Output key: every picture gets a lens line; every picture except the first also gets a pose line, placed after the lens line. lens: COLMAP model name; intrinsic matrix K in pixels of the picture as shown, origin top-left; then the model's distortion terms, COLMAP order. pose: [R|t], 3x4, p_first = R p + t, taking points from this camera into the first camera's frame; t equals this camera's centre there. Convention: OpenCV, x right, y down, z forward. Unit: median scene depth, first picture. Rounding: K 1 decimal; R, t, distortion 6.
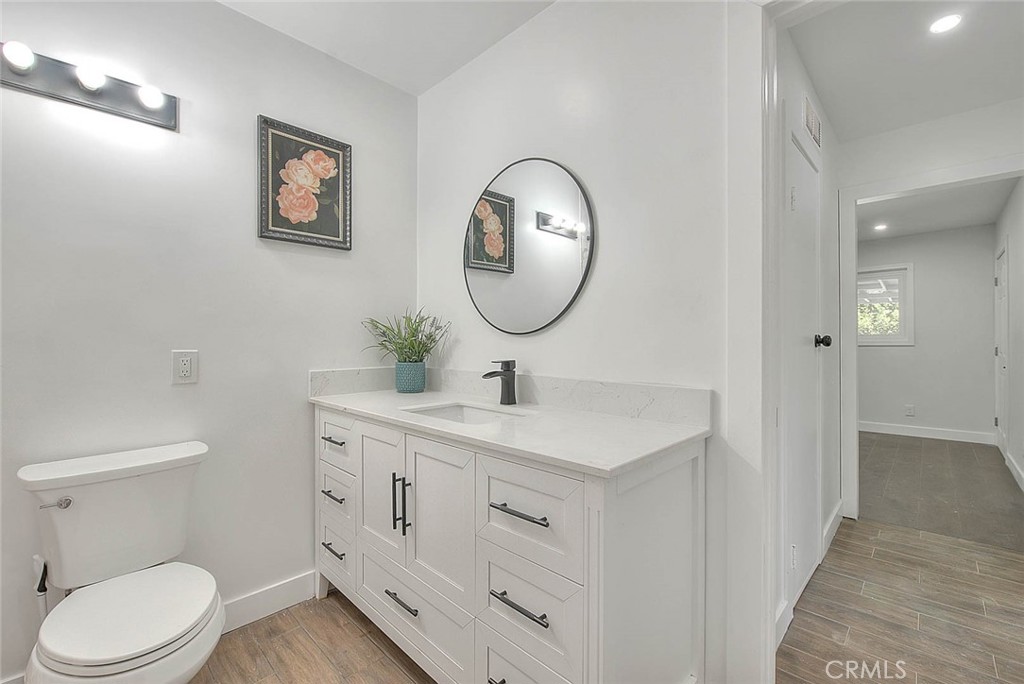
lens RADIAL K [[428.4, 0, 512.0], [0, 428.4, 342.0], [0, 0, 1]] dist [-0.015366, -0.000447]
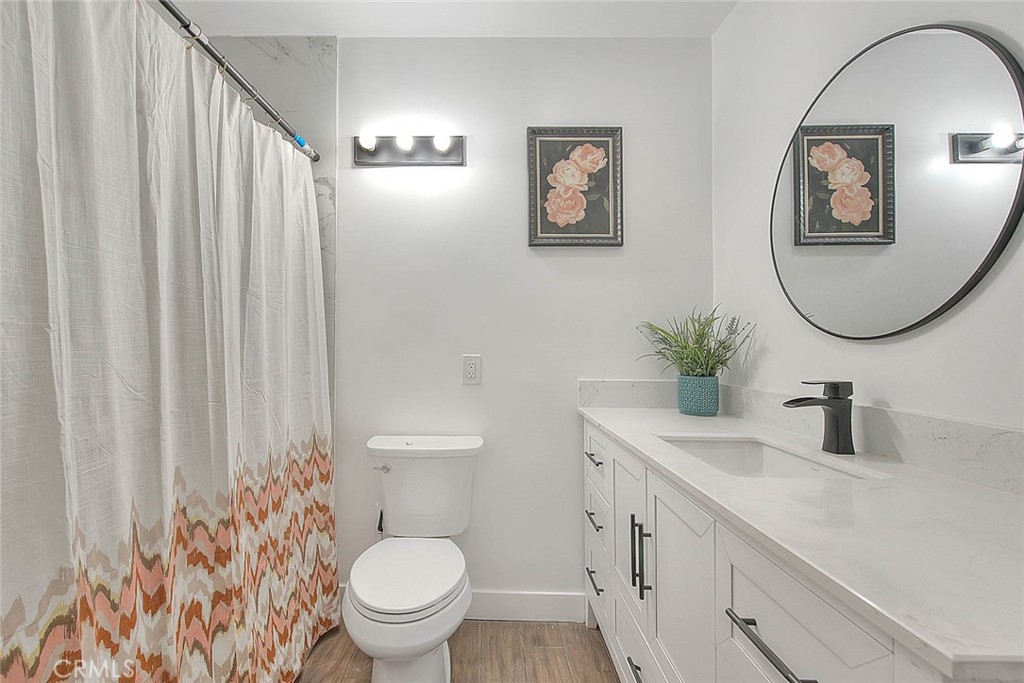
lens RADIAL K [[442.9, 0, 512.0], [0, 442.9, 341.5], [0, 0, 1]] dist [-0.007737, -0.000202]
pose [[0.676179, -0.001559, -0.736736, 0.145009], [-0.012755, 0.999823, -0.013821, -0.000741], [0.736627, 0.018742, 0.676039, 0.221620]]
